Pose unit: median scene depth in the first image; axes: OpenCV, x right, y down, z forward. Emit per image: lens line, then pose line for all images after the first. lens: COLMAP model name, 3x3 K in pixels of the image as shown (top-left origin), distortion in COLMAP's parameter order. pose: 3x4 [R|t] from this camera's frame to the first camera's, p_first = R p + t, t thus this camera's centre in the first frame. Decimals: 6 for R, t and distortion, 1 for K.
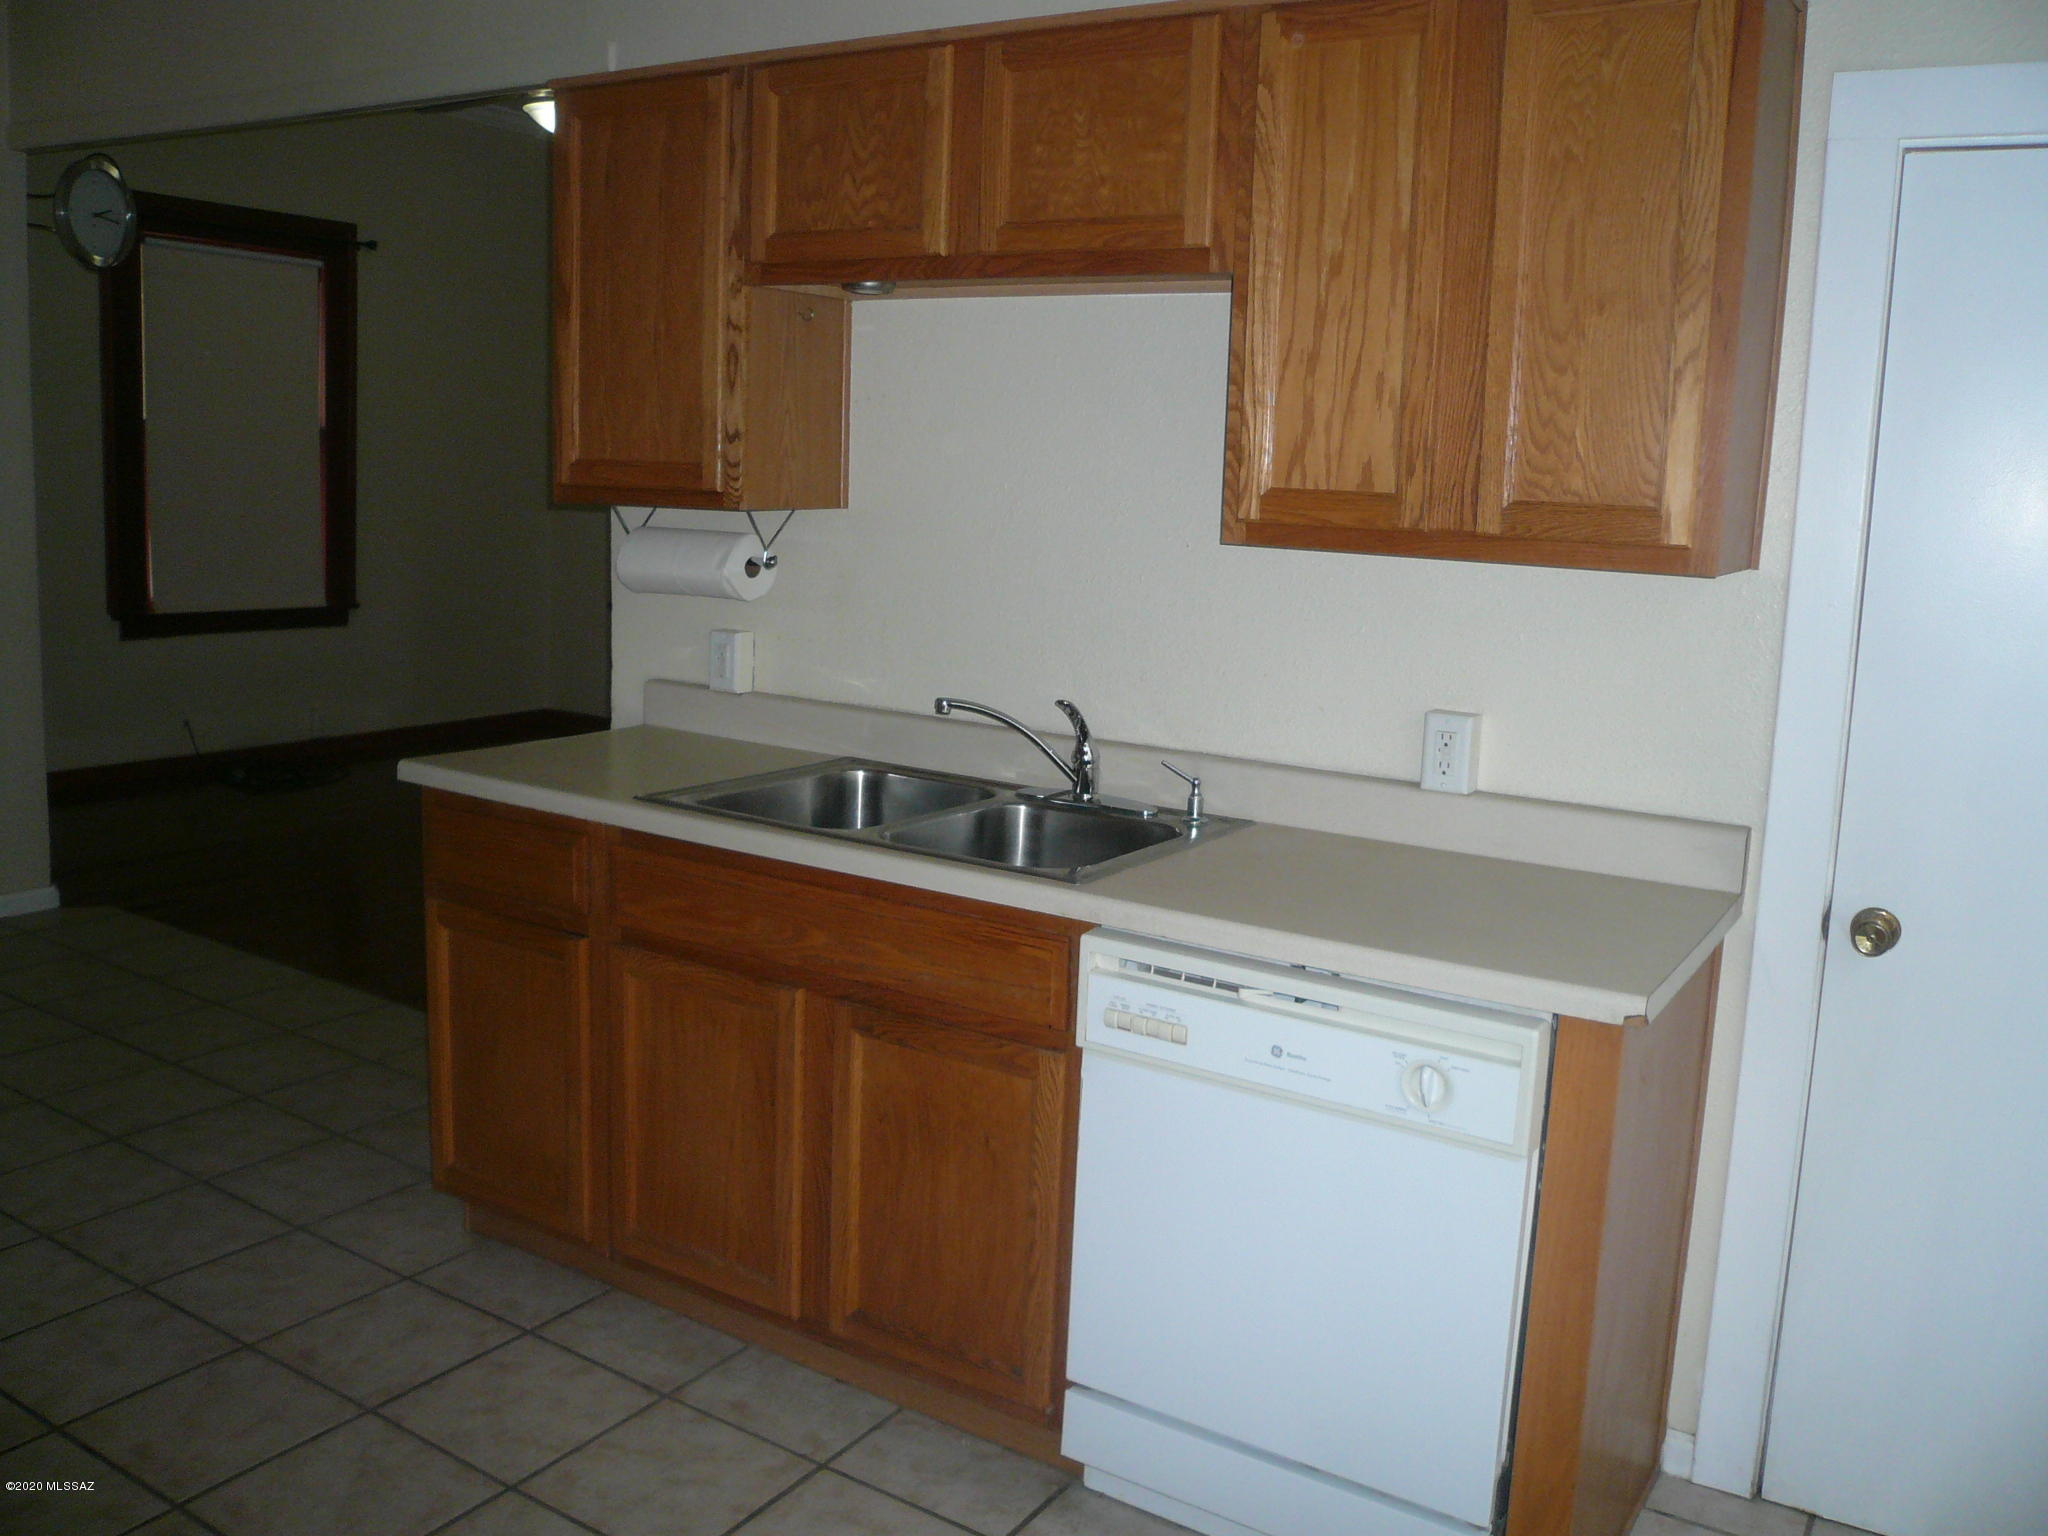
lens RADIAL K [[1714.1, 0, 1029.6], [0, 1714.1, 737.2], [0, 0, 1]] dist [-0.095712, 0.070403]
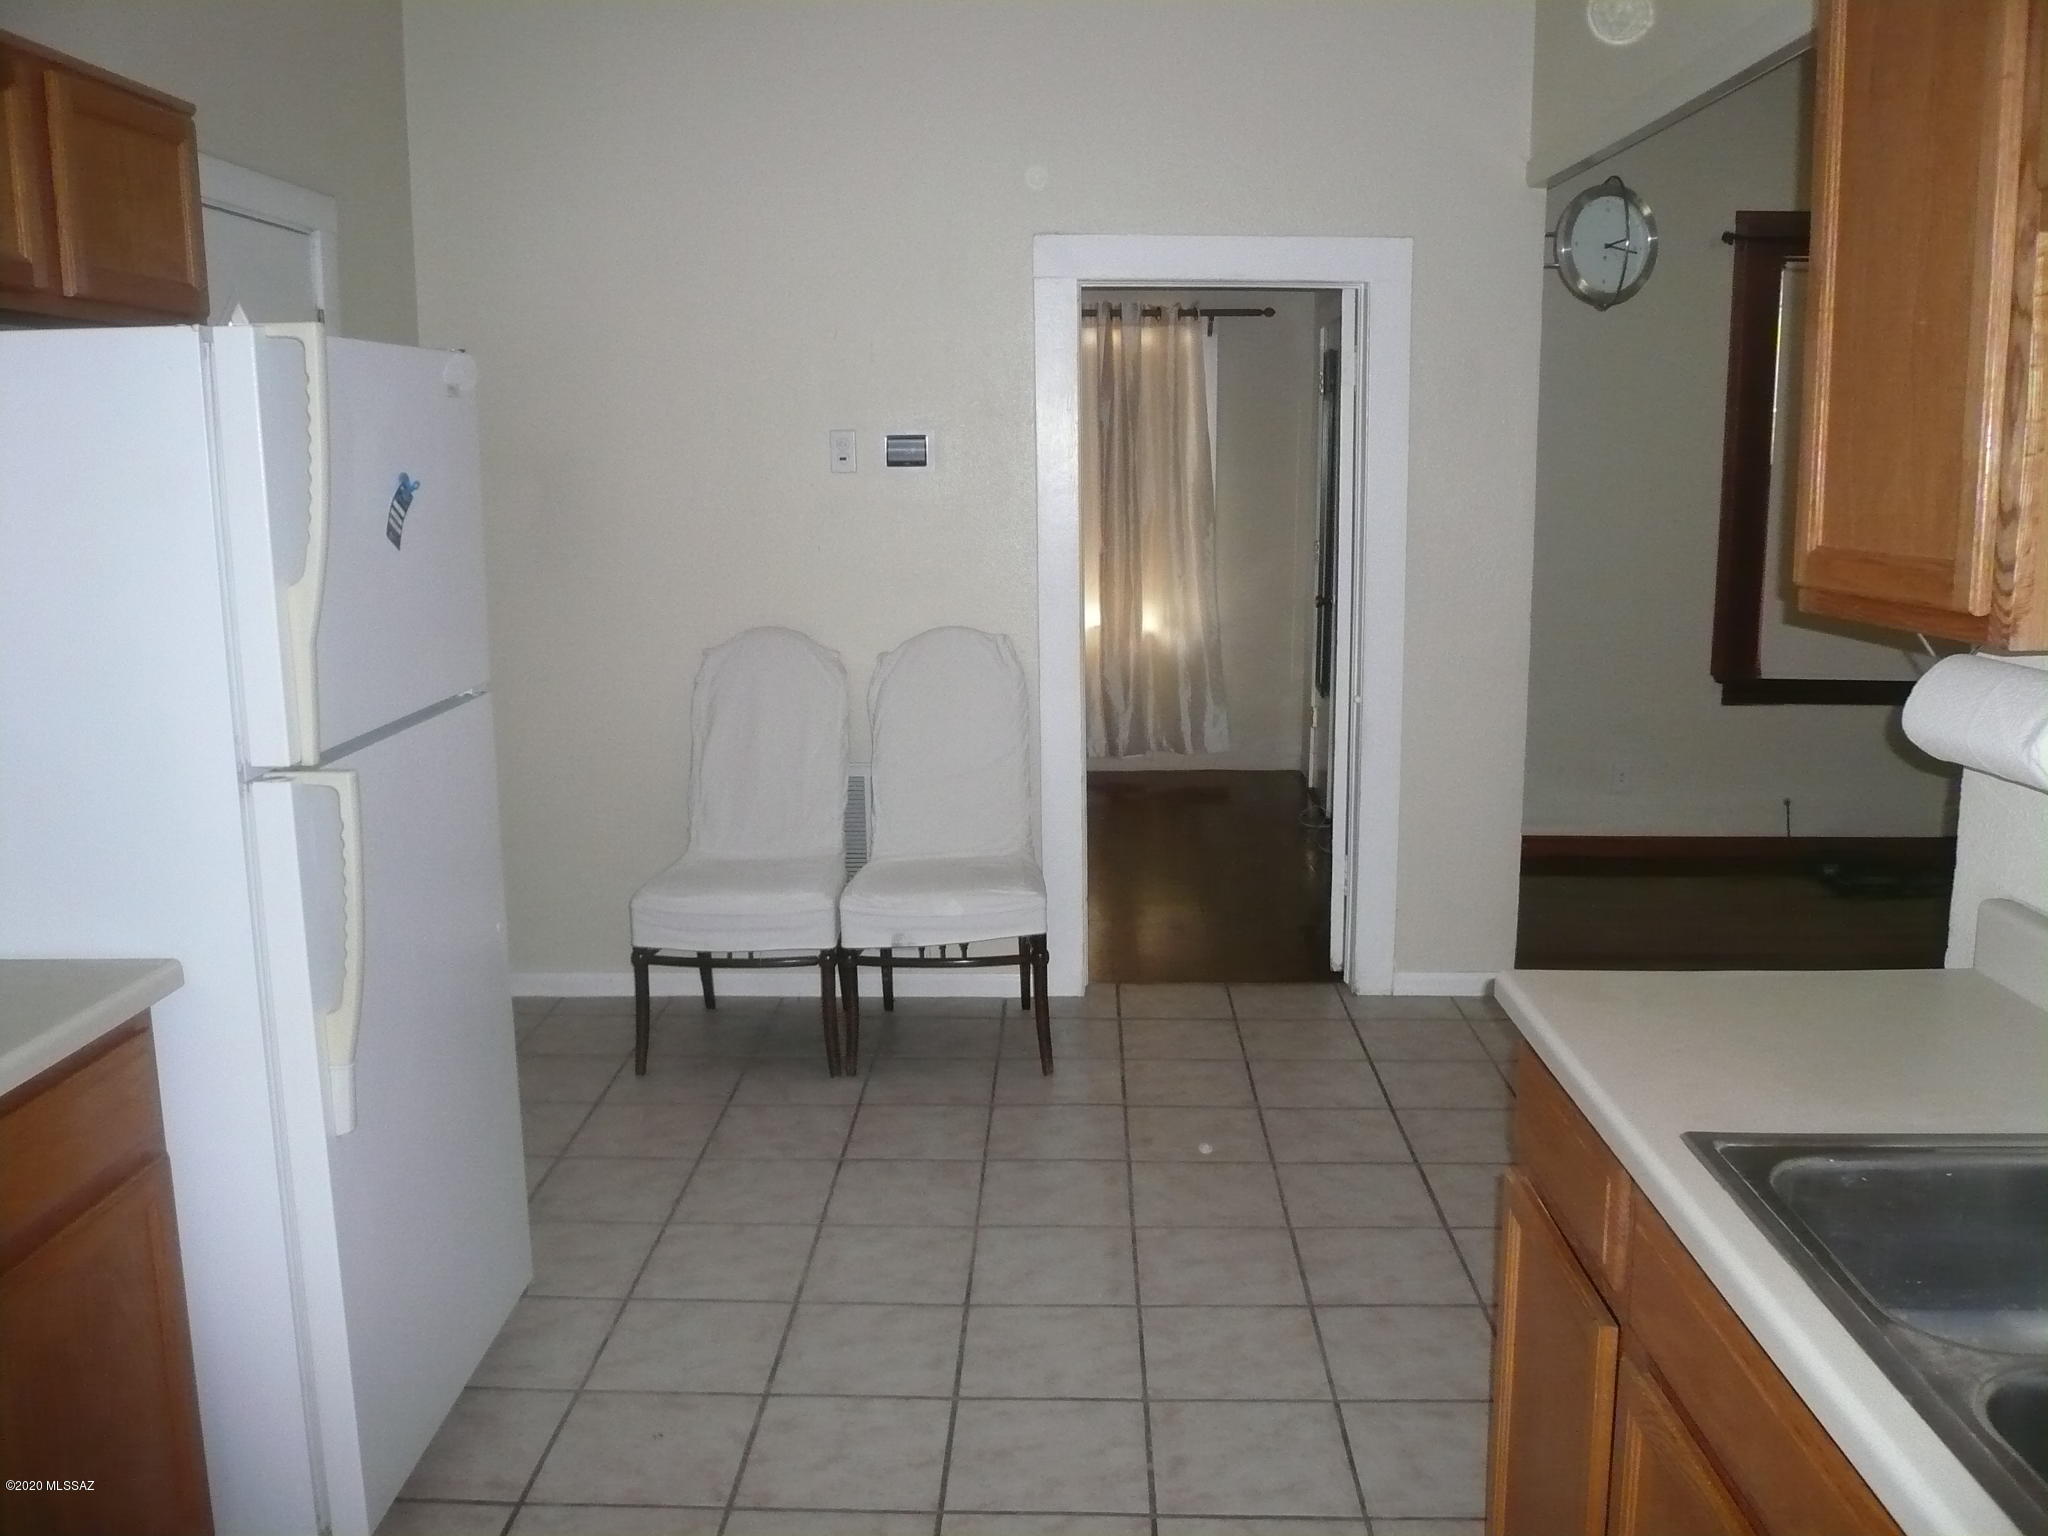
lens RADIAL K [[1714.1, 0, 1029.6], [0, 1714.1, 737.2], [0, 0, 1]] dist [-0.095712, 0.070403]
pose [[0.507373, 0.096482, -0.856308, 0.127848], [-0.109257, 0.992895, 0.047136, -0.094264], [0.854772, 0.069642, 0.514310, 0.449818]]
